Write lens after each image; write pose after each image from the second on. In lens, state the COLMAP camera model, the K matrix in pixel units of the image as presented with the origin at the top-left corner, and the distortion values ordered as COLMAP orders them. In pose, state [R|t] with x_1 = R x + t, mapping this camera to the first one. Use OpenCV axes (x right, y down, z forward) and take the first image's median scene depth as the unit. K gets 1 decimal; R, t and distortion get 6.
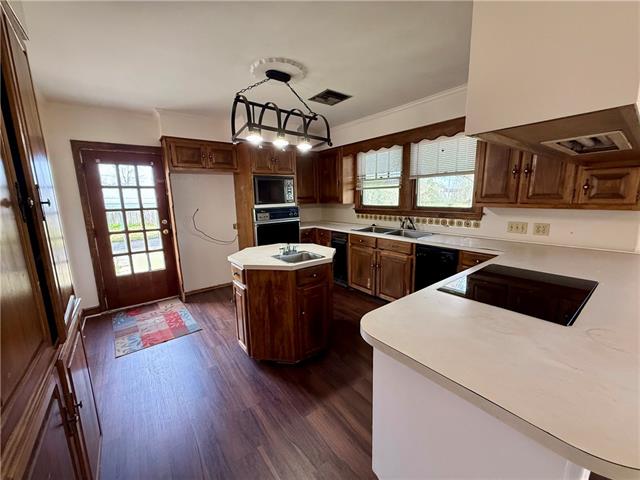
lens RADIAL K [[255.1, 0, 317.1], [0, 255.1, 239.2], [0, 0, 1]] dist [0.001124, 0.000253]
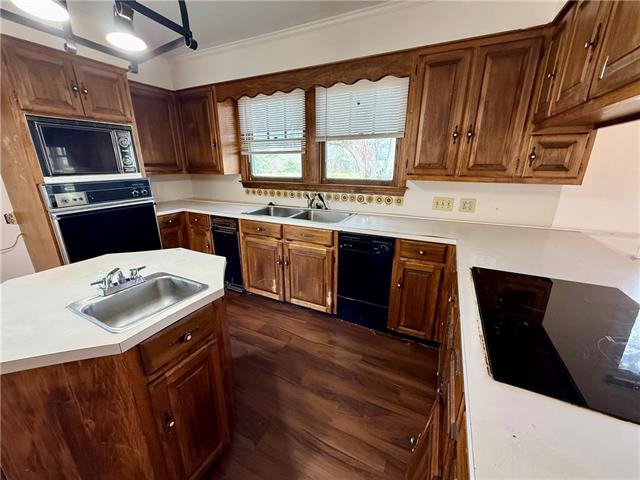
lens RADIAL K [[255.1, 0, 317.1], [0, 255.1, 239.2], [0, 0, 1]] dist [0.001124, 0.000253]
pose [[0.895472, -0.108641, 0.431657, 0.011193], [0.057583, 0.989882, 0.129682, -0.049290], [-0.441378, -0.091270, 0.892667, 0.310525]]
